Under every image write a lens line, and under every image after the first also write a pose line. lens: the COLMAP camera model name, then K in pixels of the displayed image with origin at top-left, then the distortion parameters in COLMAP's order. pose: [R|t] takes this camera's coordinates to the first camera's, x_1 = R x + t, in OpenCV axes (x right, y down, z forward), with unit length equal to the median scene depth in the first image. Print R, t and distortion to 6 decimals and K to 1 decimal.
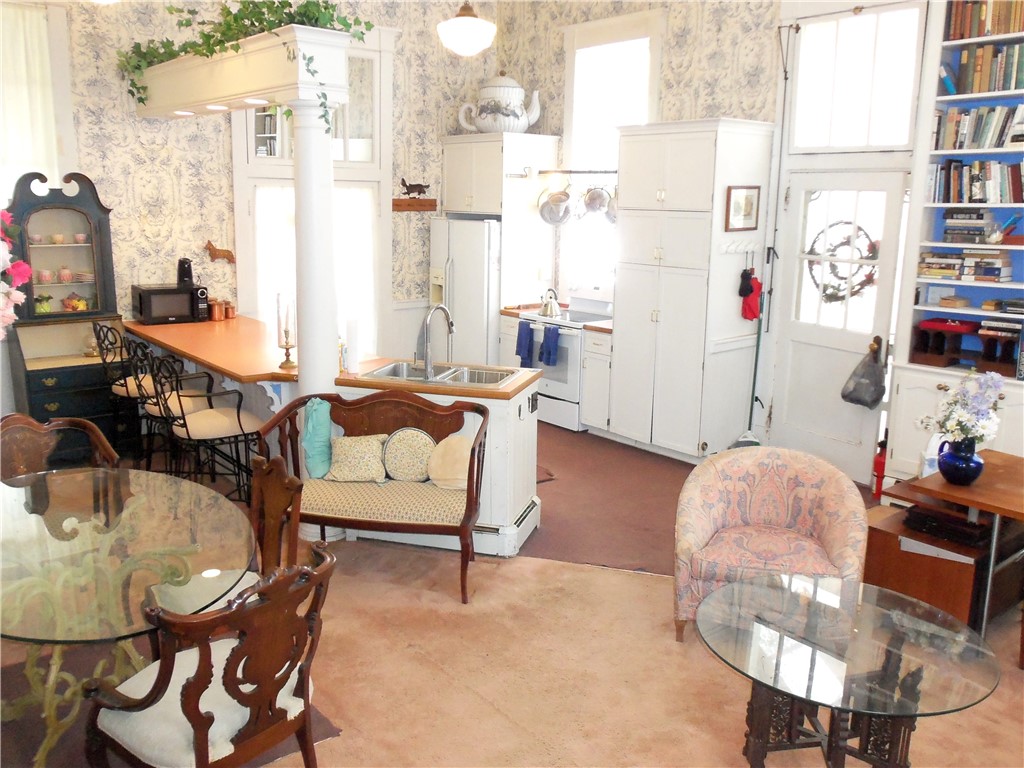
lens RADIAL K [[865.1, 0, 522.9], [0, 865.1, 382.0], [0, 0, 1]] dist [-0.030370, 0.018535]
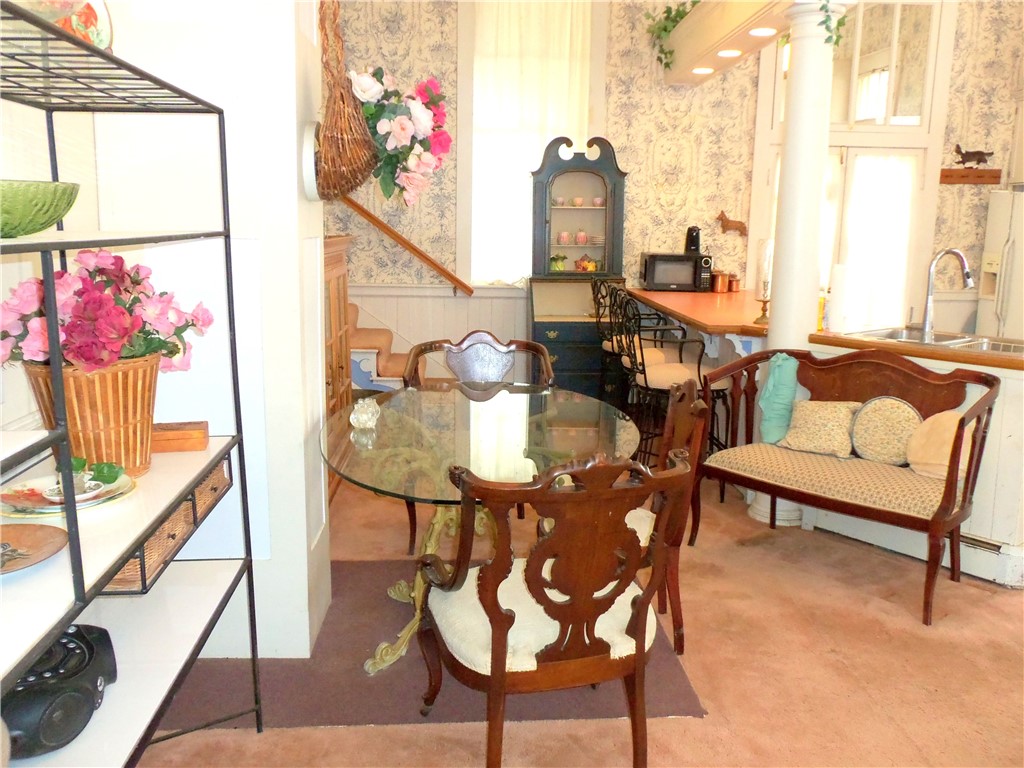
lens RADIAL K [[872.6, 0, 516.5], [0, 872.6, 383.3], [0, 0, 1]] dist [-0.033966, 0.021795]
pose [[0.800367, 0.097423, -0.591541, 0.046523], [-0.121356, 0.992609, -0.000721, 0.058830], [0.587098, 0.072364, 0.806275, 0.106826]]
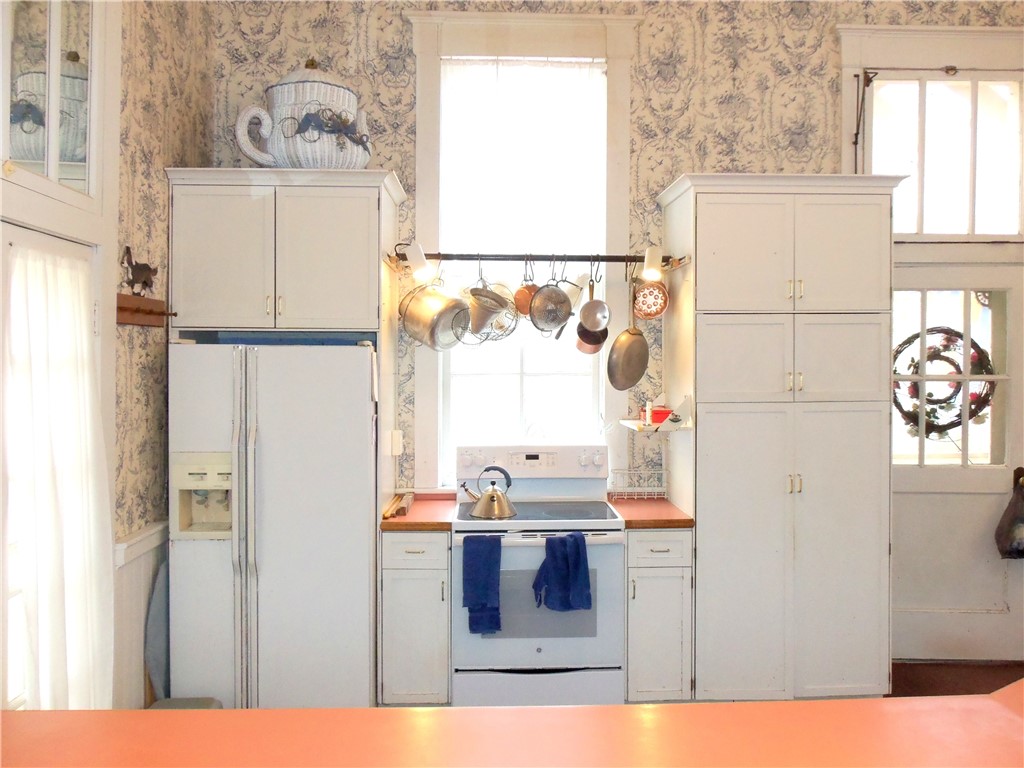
lens RADIAL K [[865.1, 0, 522.9], [0, 865.1, 382.0], [0, 0, 1]] dist [-0.030370, 0.018535]
pose [[0.607633, -0.036020, 0.793401, -0.438488], [0.178496, 0.979609, -0.092229, -0.123565], [-0.773900, 0.197660, 0.601672, 0.762006]]
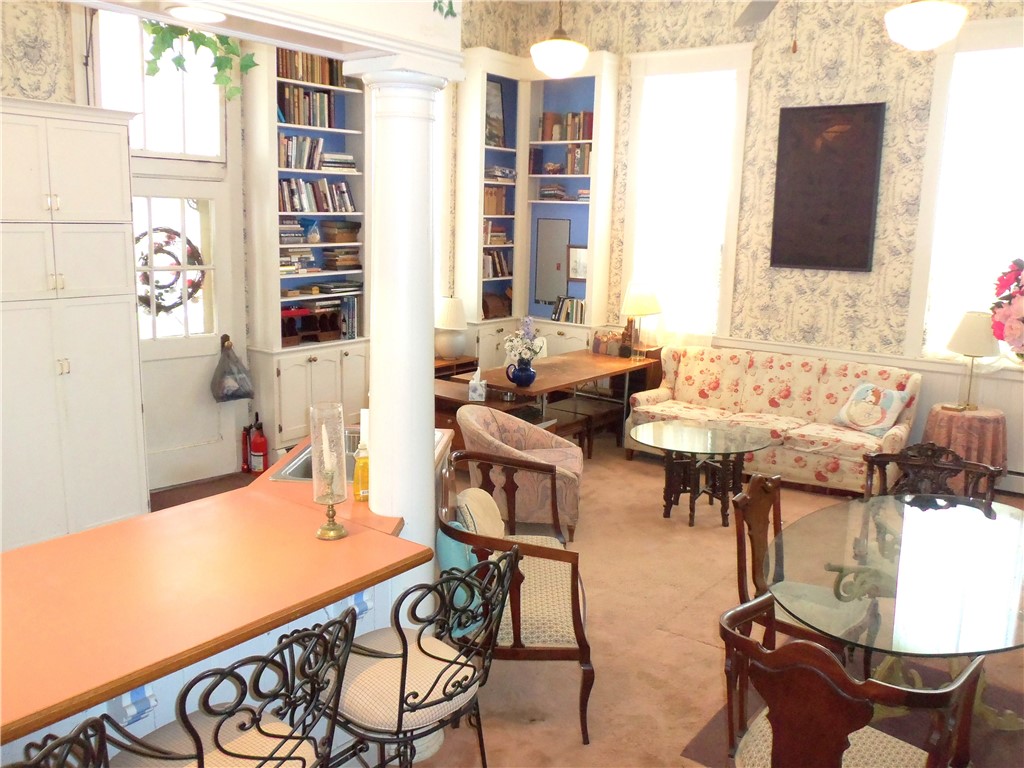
lens RADIAL K [[865.1, 0, 522.9], [0, 865.1, 382.0], [0, 0, 1]] dist [-0.030370, 0.018535]
pose [[-0.237432, -0.203885, 0.949767, -0.627083], [0.168162, 0.954337, 0.246905, -0.176590], [-0.956738, 0.218337, -0.192305, 0.763924]]
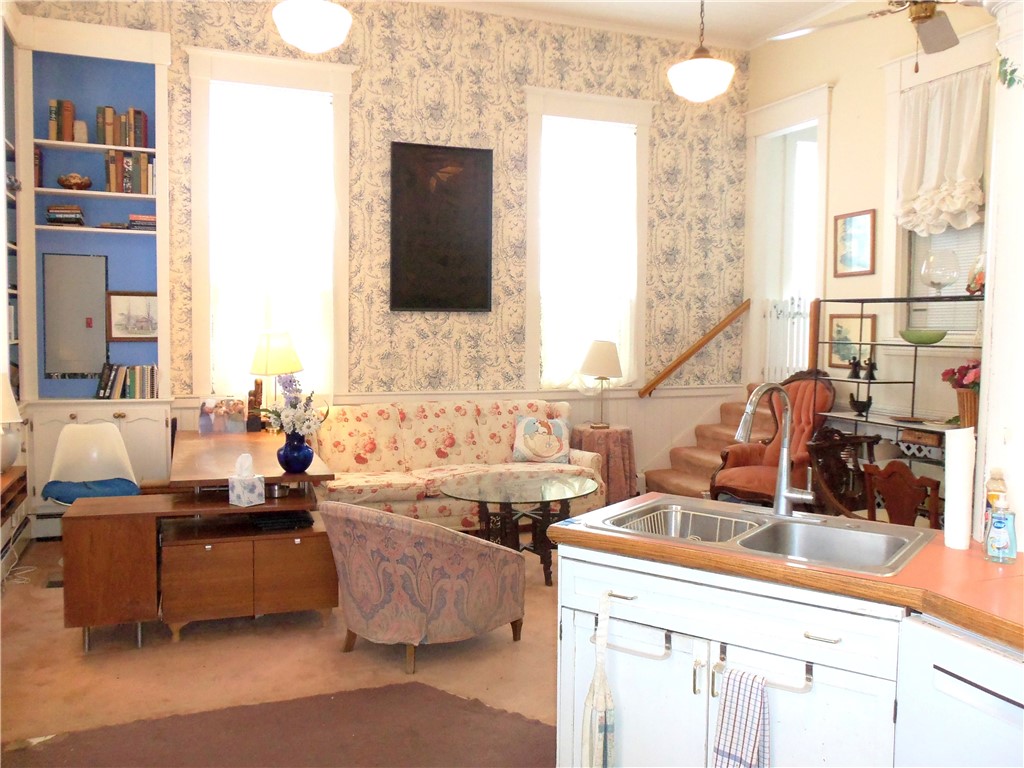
lens RADIAL K [[865.1, 0, 522.9], [0, 865.1, 382.0], [0, 0, 1]] dist [-0.030370, 0.018535]
pose [[-0.950074, -0.047979, 0.308315, -0.072532], [0.036674, 0.964088, 0.263037, -0.172065], [-0.309863, 0.261212, -0.914196, 1.128486]]
